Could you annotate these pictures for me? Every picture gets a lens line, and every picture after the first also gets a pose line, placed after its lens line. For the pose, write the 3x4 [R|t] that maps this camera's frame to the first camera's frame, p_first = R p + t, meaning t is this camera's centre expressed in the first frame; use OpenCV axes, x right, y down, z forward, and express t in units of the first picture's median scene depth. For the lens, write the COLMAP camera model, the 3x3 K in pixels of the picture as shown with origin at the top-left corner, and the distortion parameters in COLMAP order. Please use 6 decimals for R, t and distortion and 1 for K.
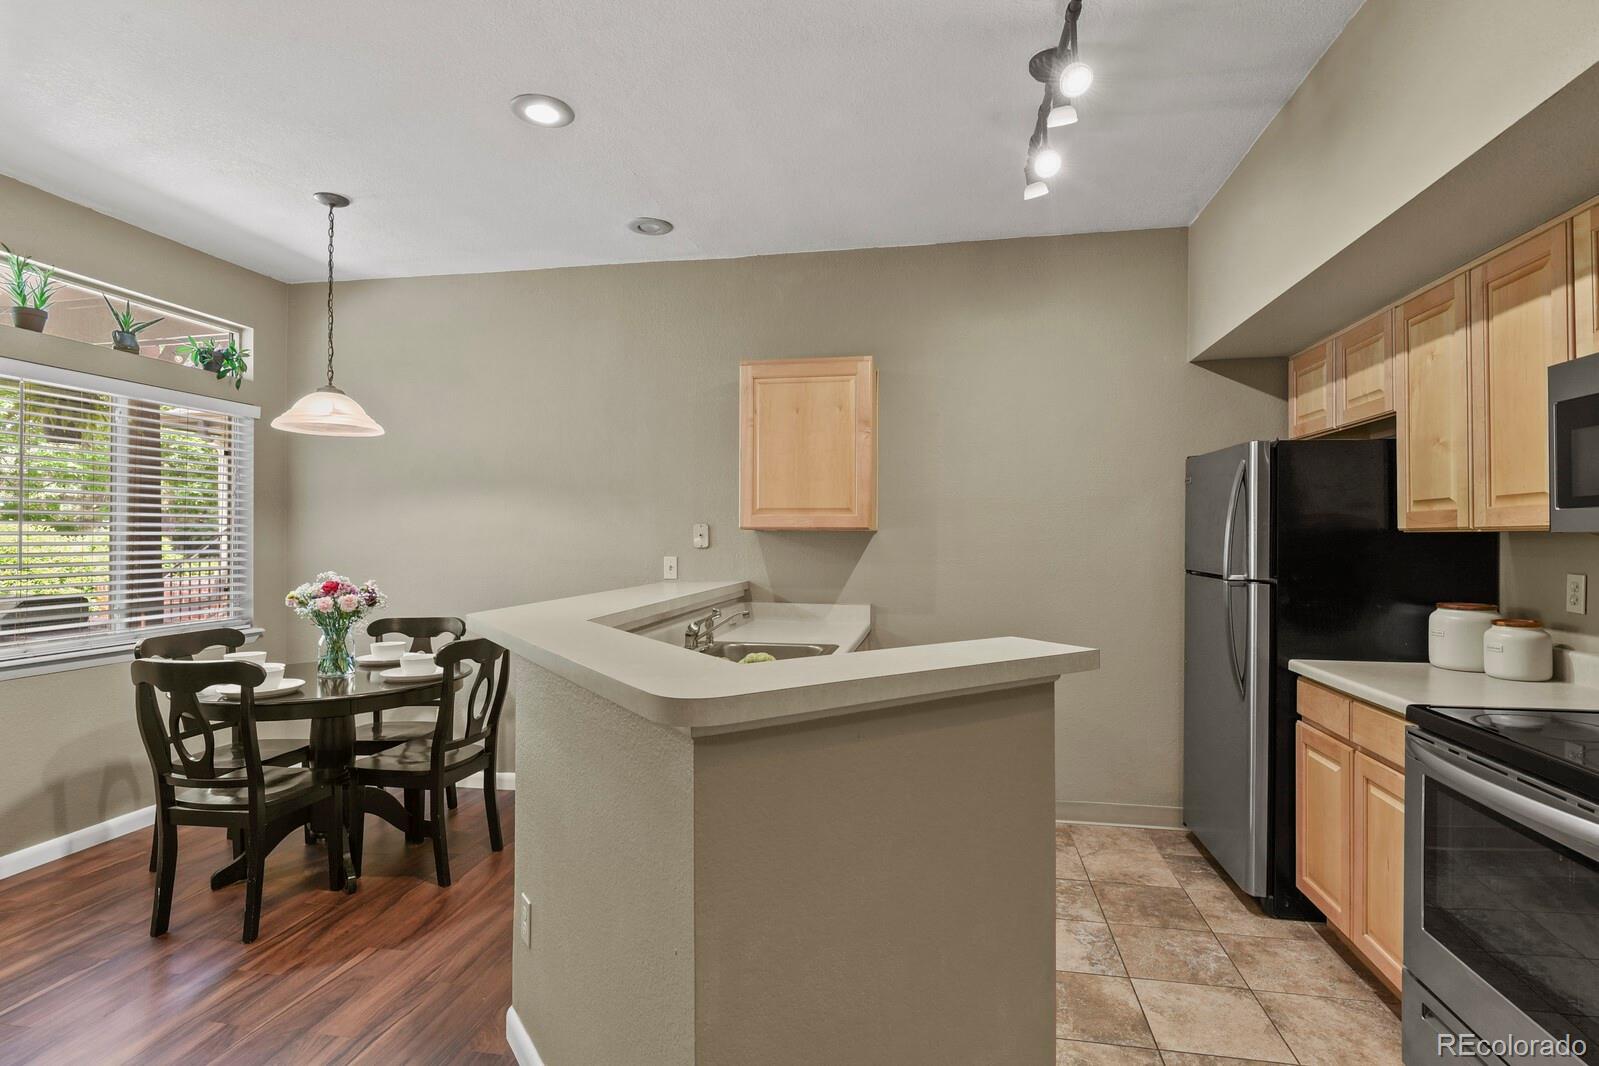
lens RADIAL K [[774.9, 0, 799.3], [0, 774.9, 536.2], [0, 0, 1]] dist [-0.001660, -0.004360]
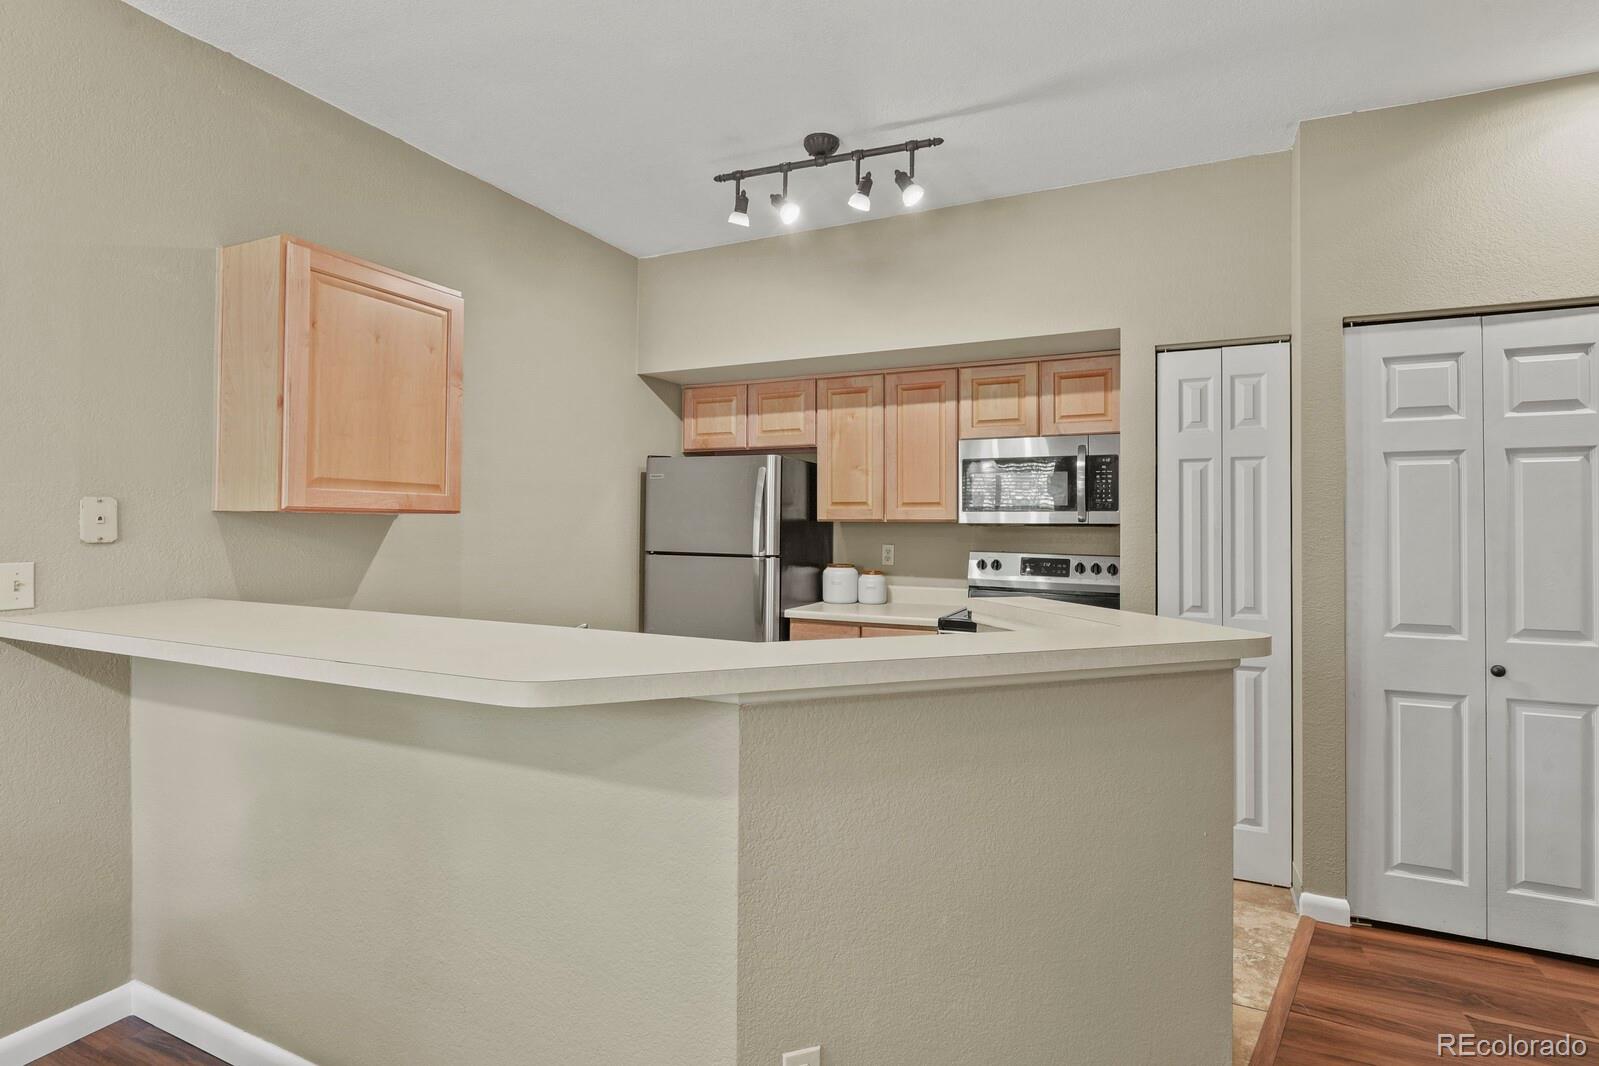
lens RADIAL K [[774.9, 0, 802.6], [0, 774.9, 515.8], [0, 0, 1]] dist [-0.001660, -0.004360]
pose [[0.256988, 0.009215, 0.966371, -0.618061], [-0.007656, 0.999943, -0.007499, -0.003629], [-0.966384, -0.005472, 0.257044, 0.500373]]
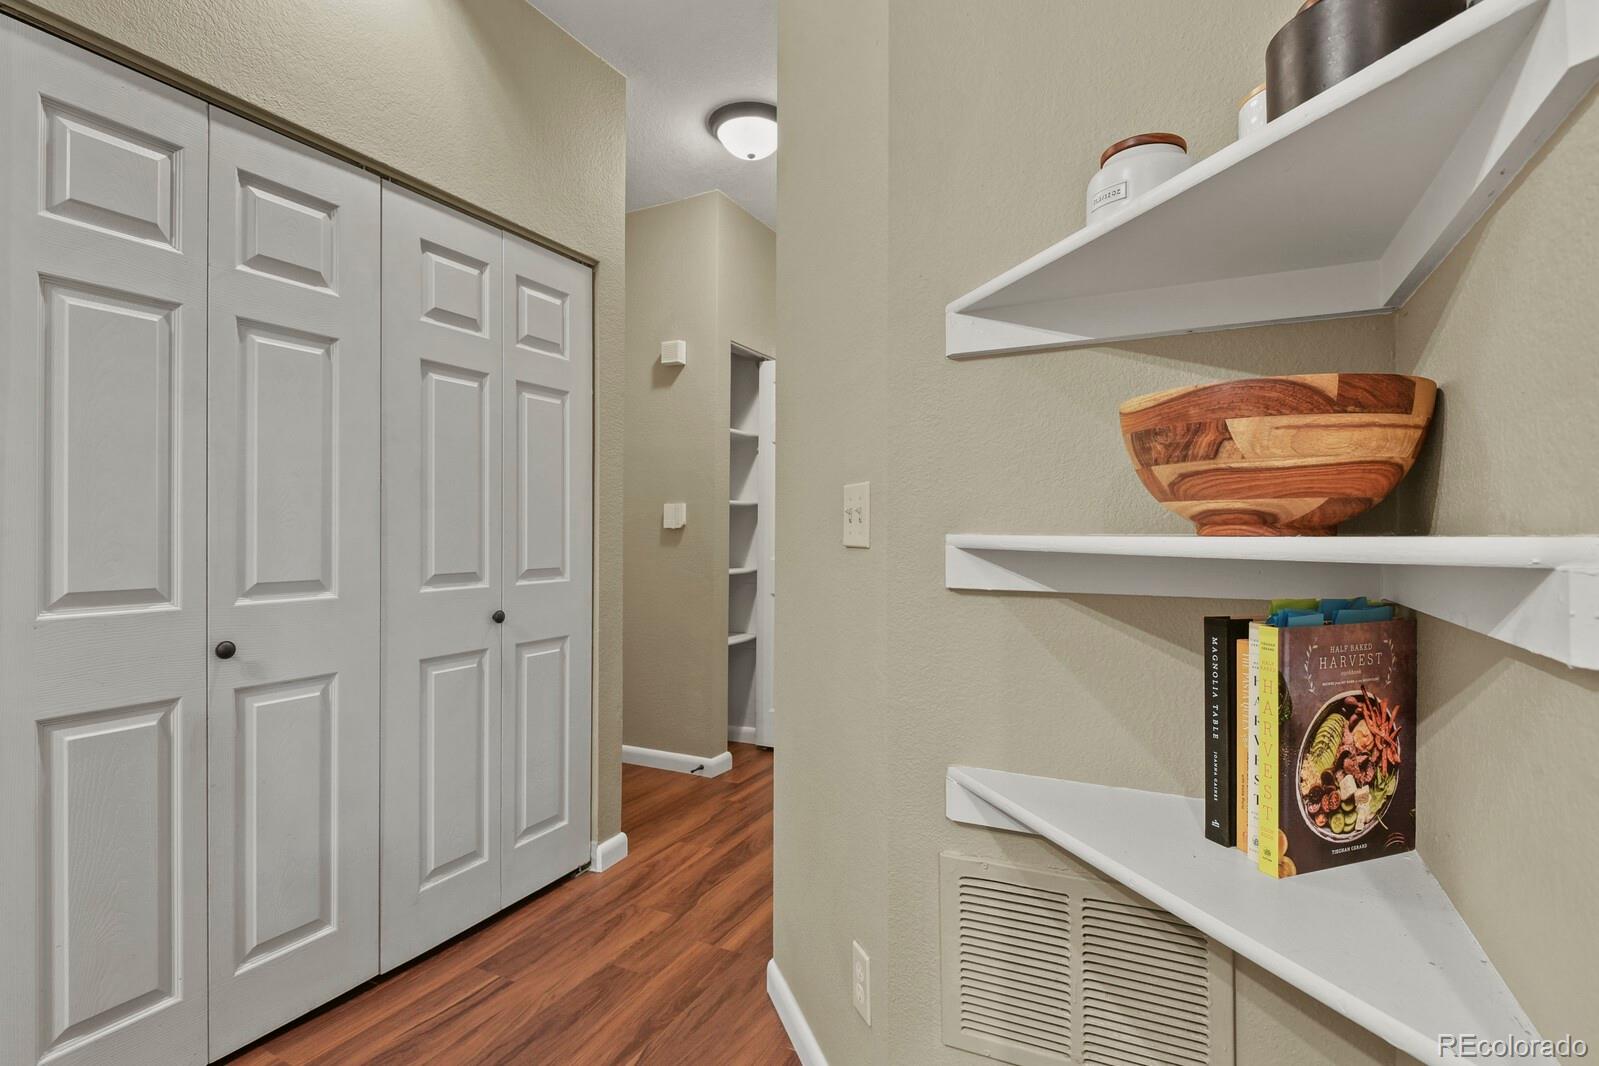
lens RADIAL K [[774.9, 0, 803.8], [0, 774.9, 532.9], [0, 0, 1]] dist [-0.001660, -0.004360]
pose [[-0.958535, -0.006606, 0.284900, -0.213719], [-0.007739, 0.999966, -0.002850, 0.060129], [-0.284871, -0.004936, -0.958553, 0.408959]]
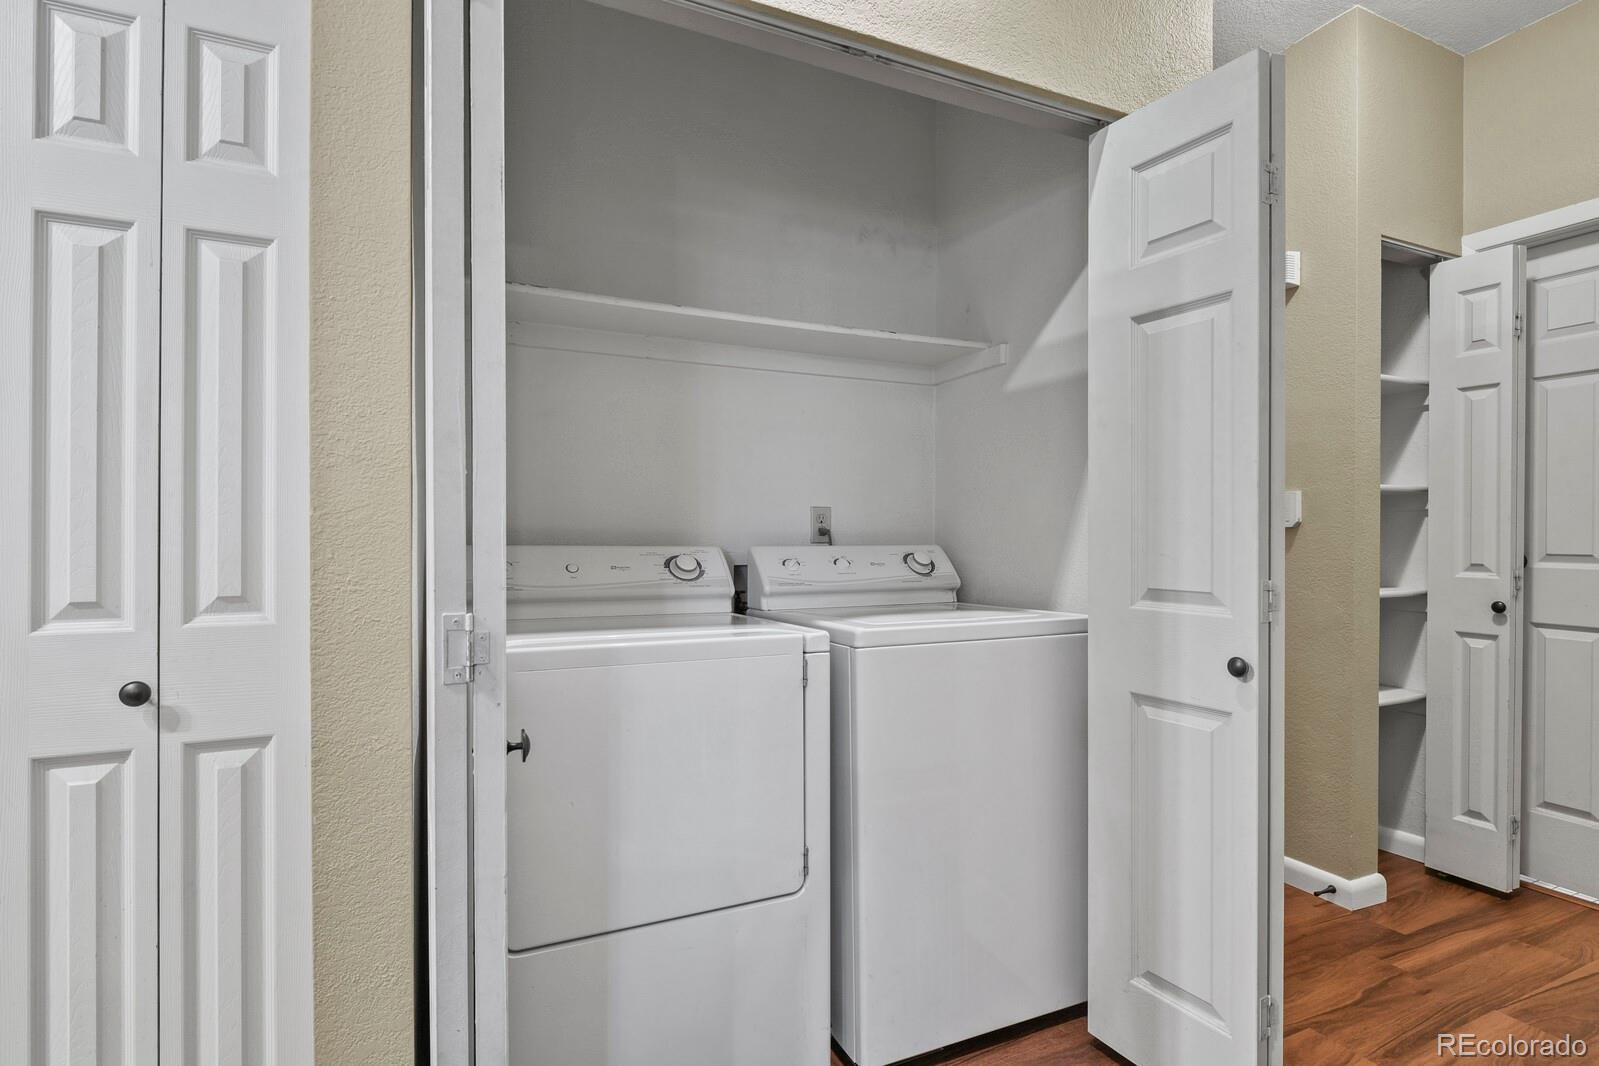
lens RADIAL K [[774.9, 0, 795.4], [0, 774.9, 529.5], [0, 0, 1]] dist [-0.001660, -0.004360]
pose [[-0.563794, -0.001042, 0.825915, -0.072271], [-0.006571, 0.999973, -0.003224, 0.059419], [-0.825889, -0.007245, -0.563786, 0.213075]]
